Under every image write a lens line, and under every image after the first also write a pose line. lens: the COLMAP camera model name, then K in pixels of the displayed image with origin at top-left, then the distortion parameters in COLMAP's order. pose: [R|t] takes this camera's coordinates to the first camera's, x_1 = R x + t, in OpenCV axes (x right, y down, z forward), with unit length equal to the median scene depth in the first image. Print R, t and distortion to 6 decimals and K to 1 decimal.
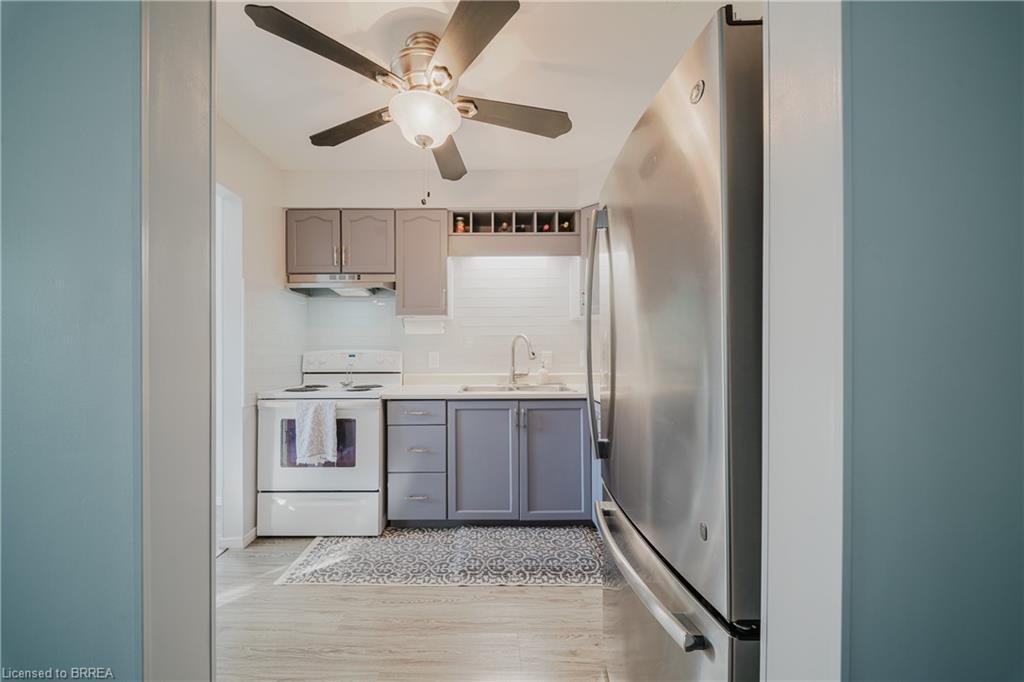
lens RADIAL K [[362.0, 0, 479.3], [0, 362.0, 352.8], [0, 0, 1]] dist [0.008702, -0.000052]
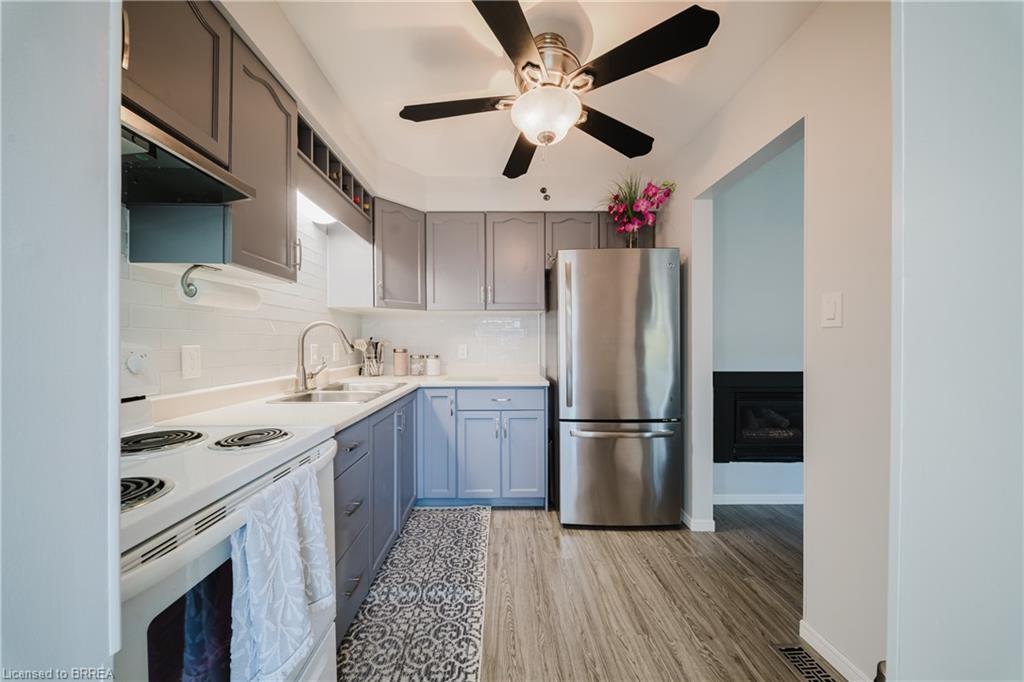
lens RADIAL K [[362.3, 0, 507.1], [0, 362.3, 345.3], [0, 0, 1]] dist [0.000132, -0.000073]
pose [[-0.022702, -0.003180, 0.999737, -0.843653], [0.003448, 0.999989, 0.003259, -0.001967], [-0.999736, 0.003521, -0.022691, 0.820201]]
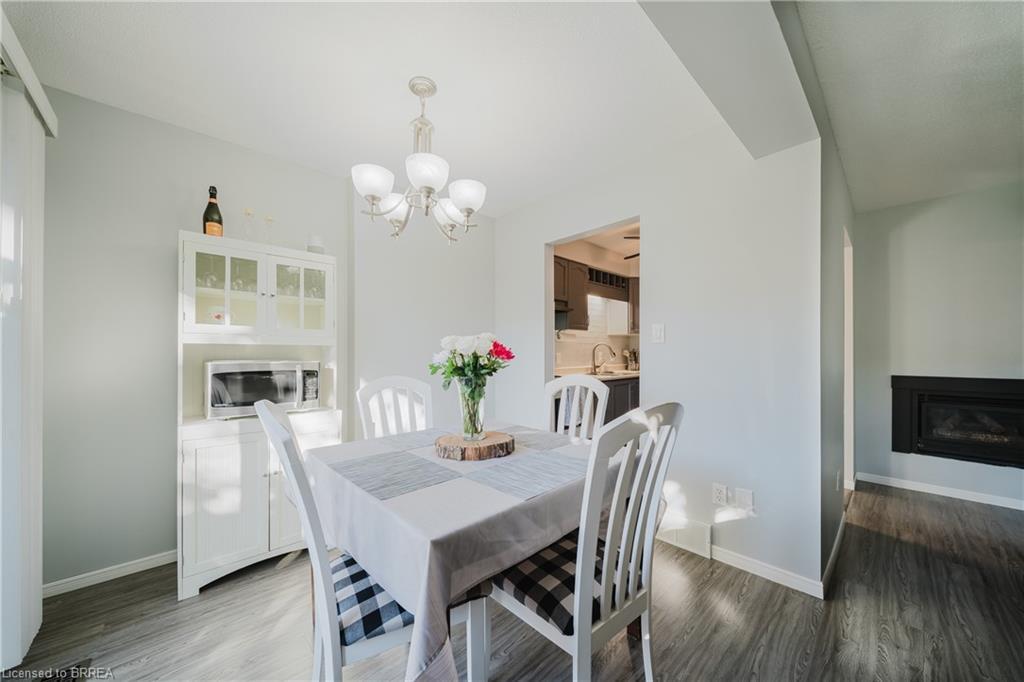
lens RADIAL K [[367.6, 0, 511.0], [0, 367.6, 348.8], [0, 0, 1]] dist [0.006534, -0.000238]
pose [[0.722416, 0.007236, 0.691421, -1.820130], [0.003650, 0.999891, -0.014279, 0.002397], [-0.691449, 0.012839, 0.722311, 0.049296]]
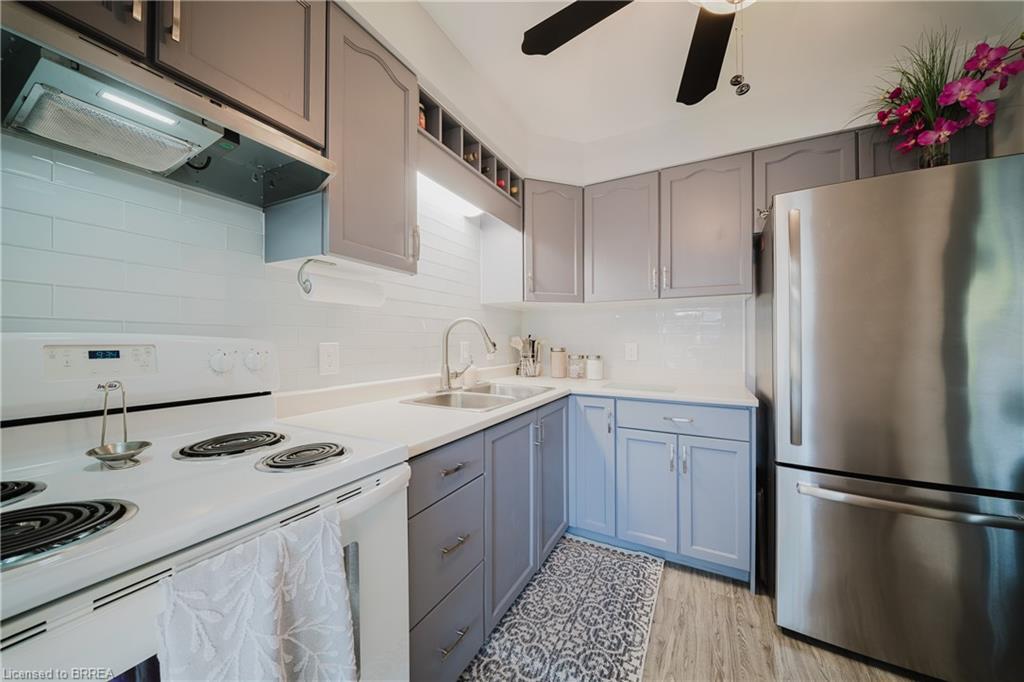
lens RADIAL K [[362.7, 0, 508.3], [0, 362.7, 341.1], [0, 0, 1]] dist [-0.006868, -0.000410]
pose [[0.469210, 0.004280, 0.883076, -0.615234], [-0.000984, 0.999990, -0.004324, -0.001814], [-0.883086, 0.001160, 0.469210, 0.768441]]
